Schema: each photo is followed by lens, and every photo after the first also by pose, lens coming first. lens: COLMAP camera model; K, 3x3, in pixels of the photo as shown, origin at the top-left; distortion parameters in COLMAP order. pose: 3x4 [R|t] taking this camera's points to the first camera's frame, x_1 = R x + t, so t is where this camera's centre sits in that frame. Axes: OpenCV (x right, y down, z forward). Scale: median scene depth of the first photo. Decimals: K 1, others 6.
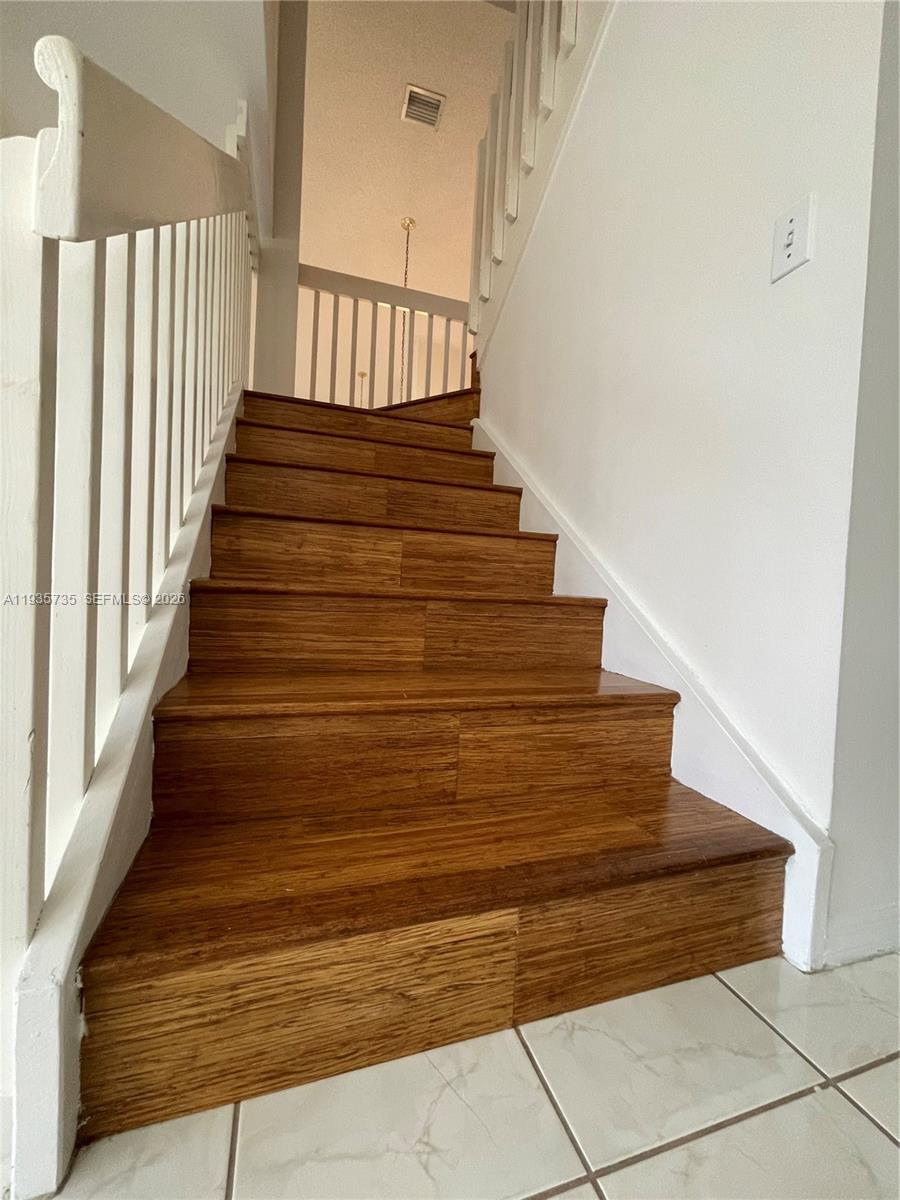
lens RADIAL K [[491.5, 0, 452.0], [0, 491.5, 598.8], [0, 0, 1]] dist [-0.003889, 0.000984]
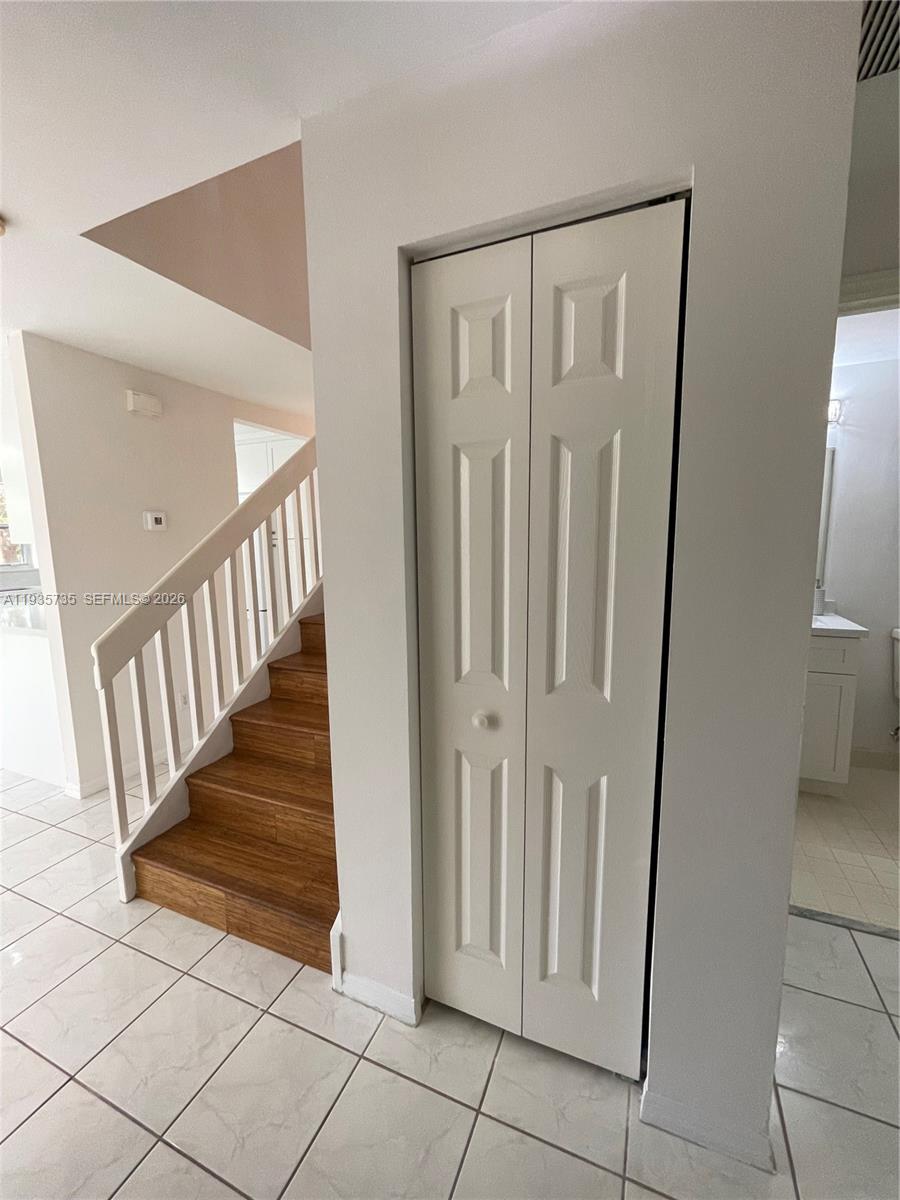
lens RADIAL K [[491.5, 0, 455.6], [0, 491.5, 604.0], [0, 0, 1]] dist [-0.003889, 0.000984]
pose [[0.745214, 0.036874, -0.665805, 2.201582], [0.036648, 0.994696, 0.096107, -0.907052], [0.665817, -0.096021, 0.739911, 0.000488]]
